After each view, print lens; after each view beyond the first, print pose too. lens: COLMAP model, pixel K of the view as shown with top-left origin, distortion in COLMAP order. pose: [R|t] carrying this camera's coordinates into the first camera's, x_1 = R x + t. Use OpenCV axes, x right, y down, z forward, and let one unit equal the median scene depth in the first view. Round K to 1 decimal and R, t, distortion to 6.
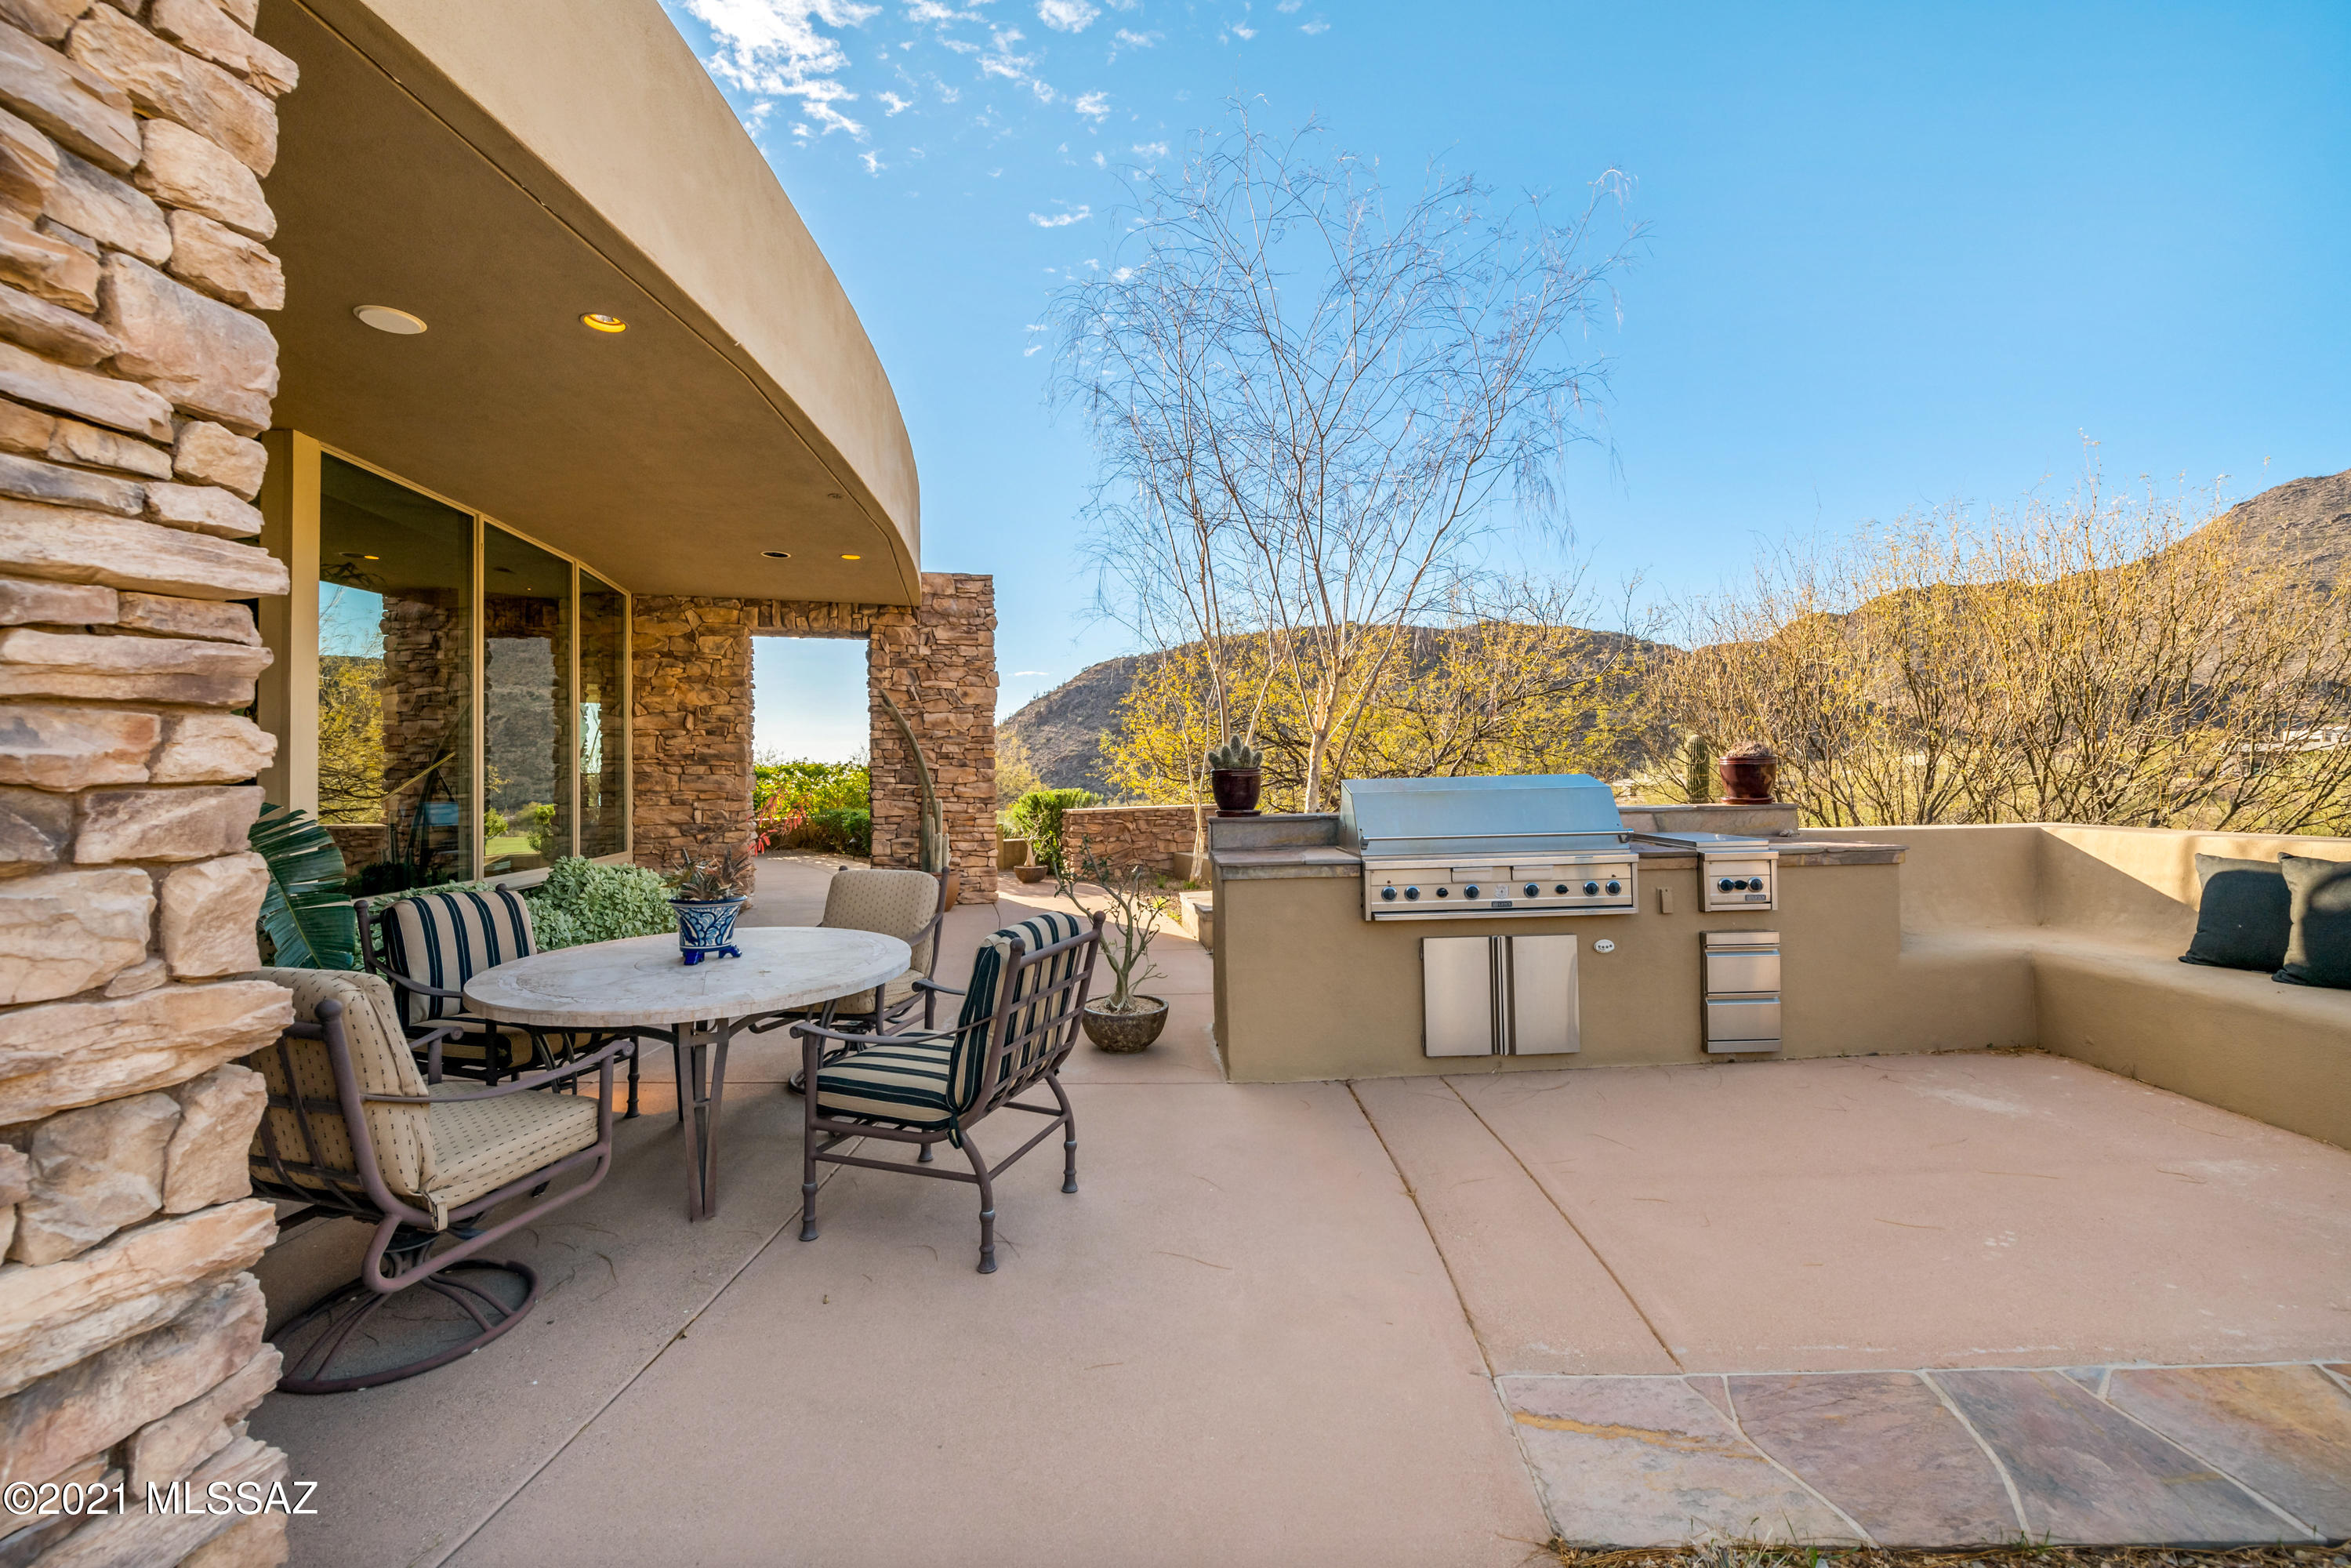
lens RADIAL K [[911.8, 0, 1186.6], [0, 911.8, 779.1], [0, 0, 1]] dist [-0.010894, -0.000093]
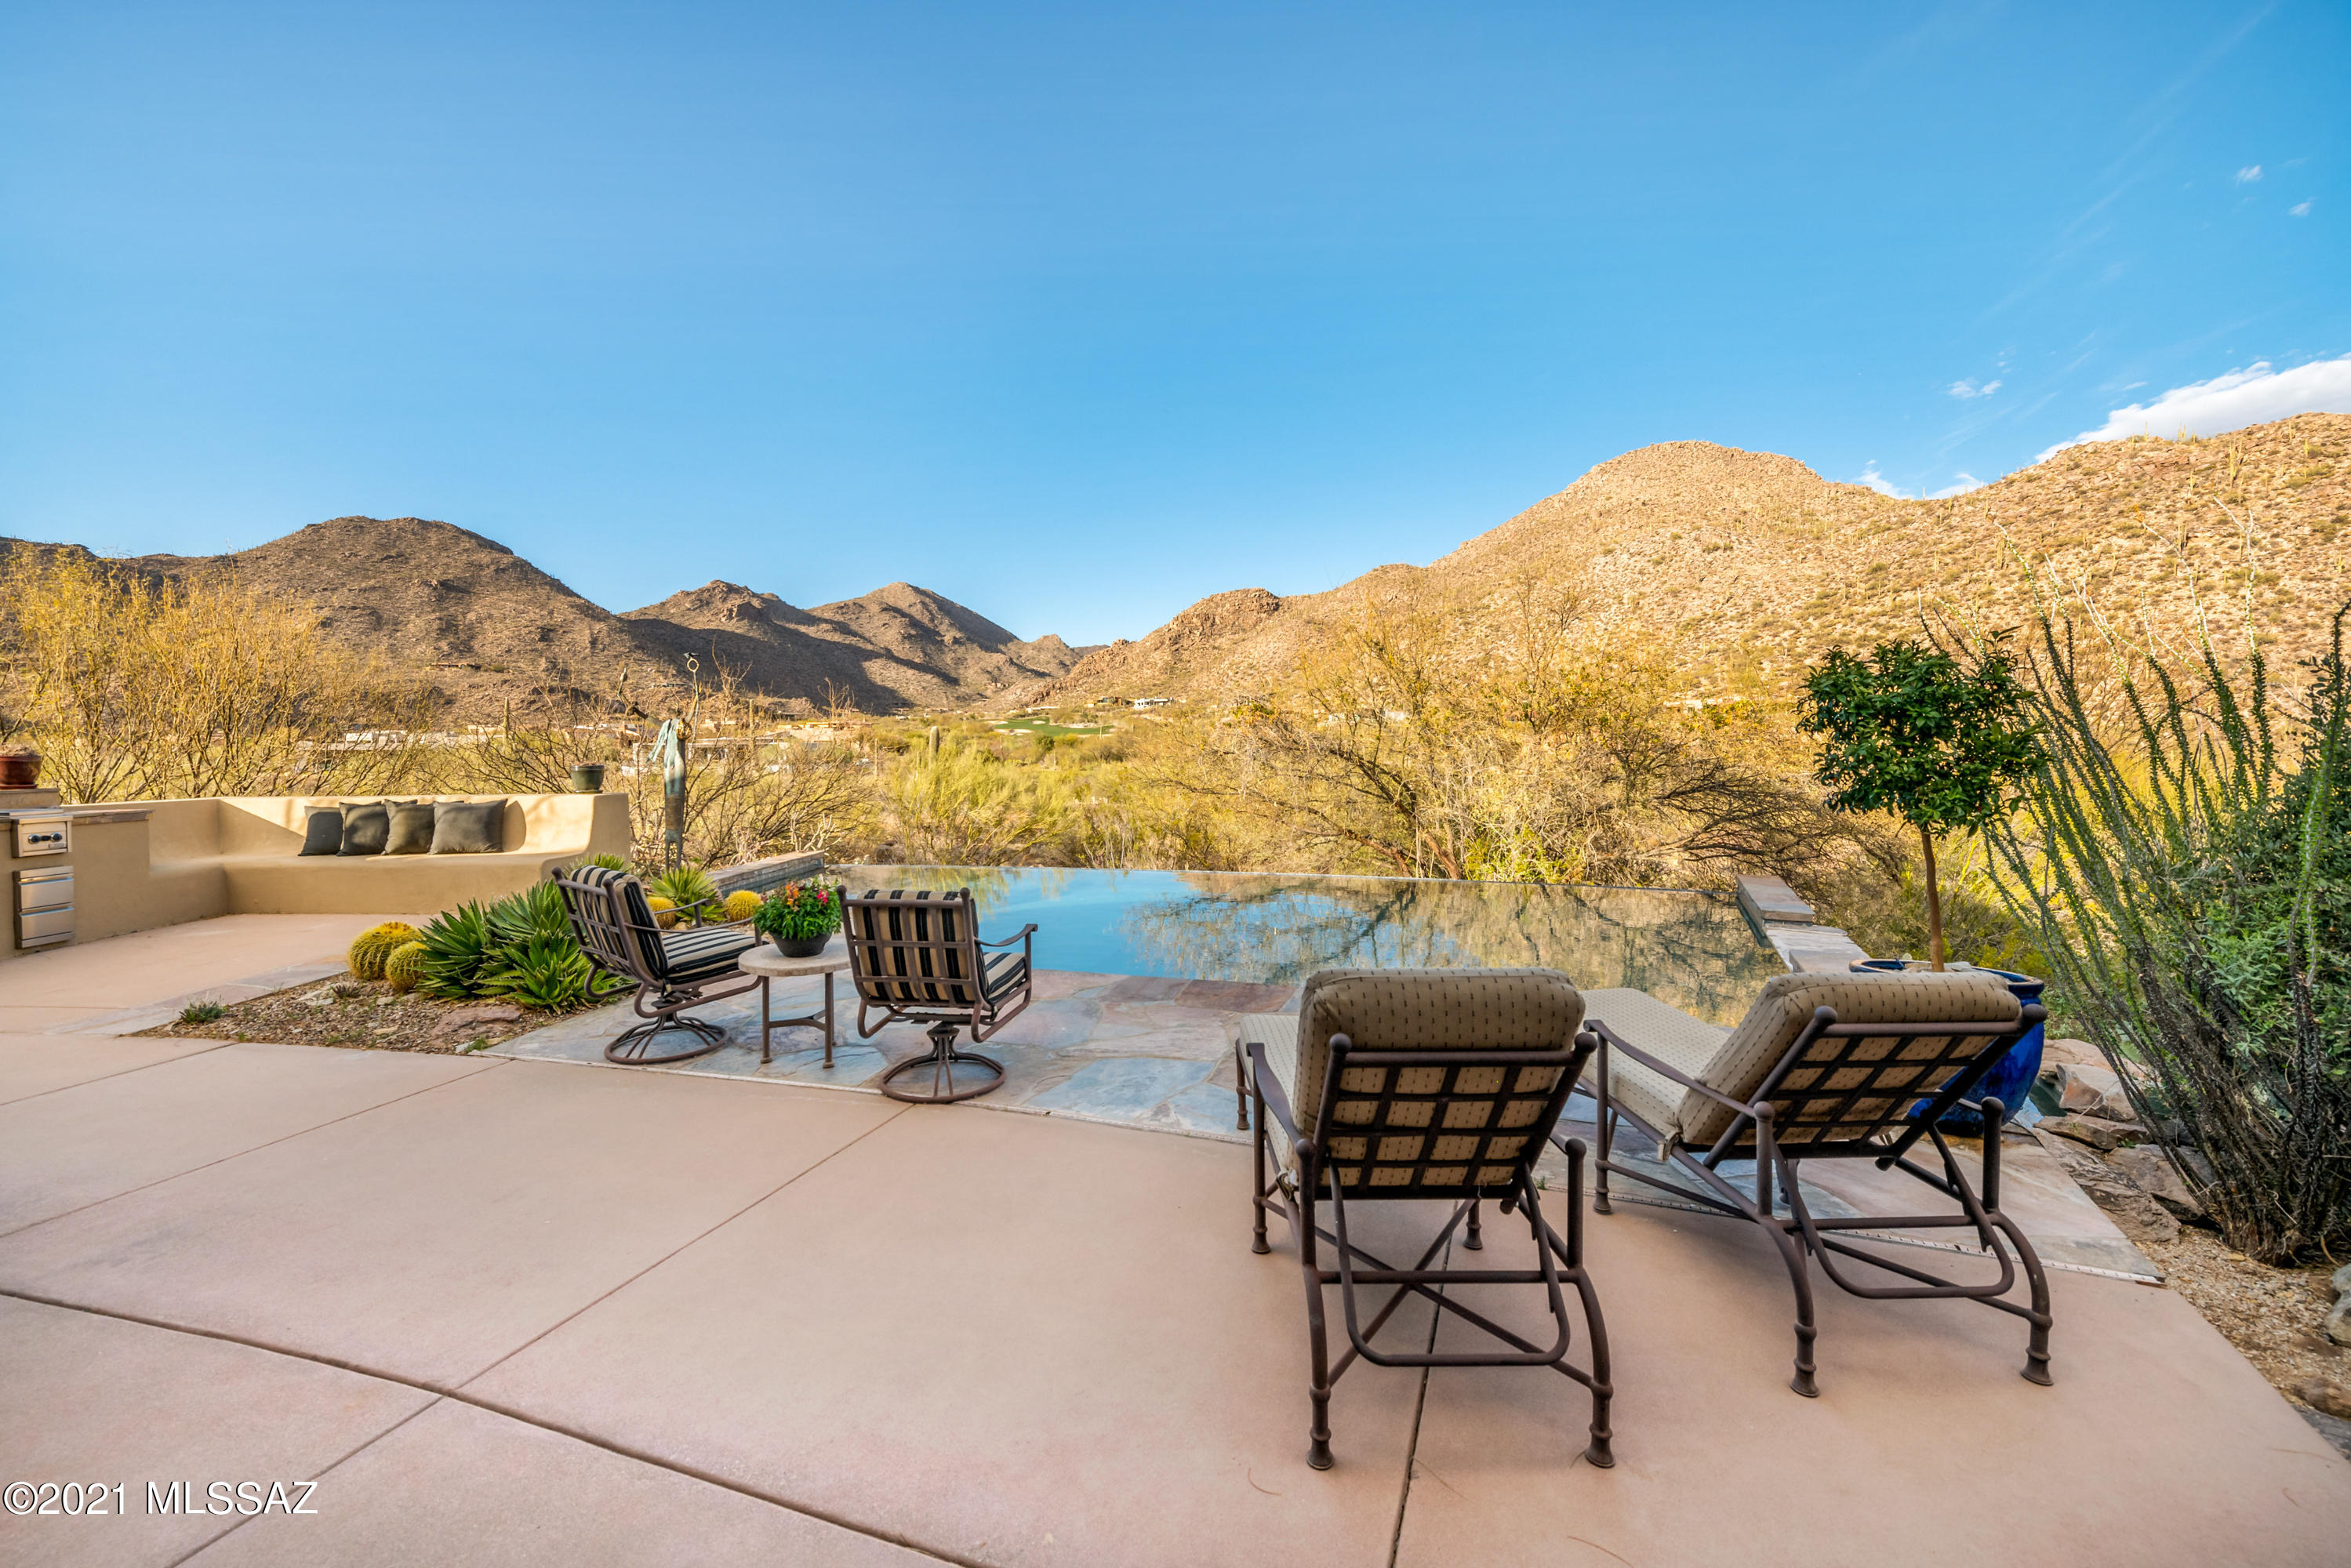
lens RADIAL K [[911.6, 0, 1186.6], [0, 911.6, 779.1], [0, 0, 1]] dist [-0.010894, -0.000093]
pose [[-0.062014, -0.014301, 0.997973, -1.079026], [0.006005, 0.999874, 0.014701, 0.000713], [-0.998057, 0.006905, -0.061920, -0.904368]]
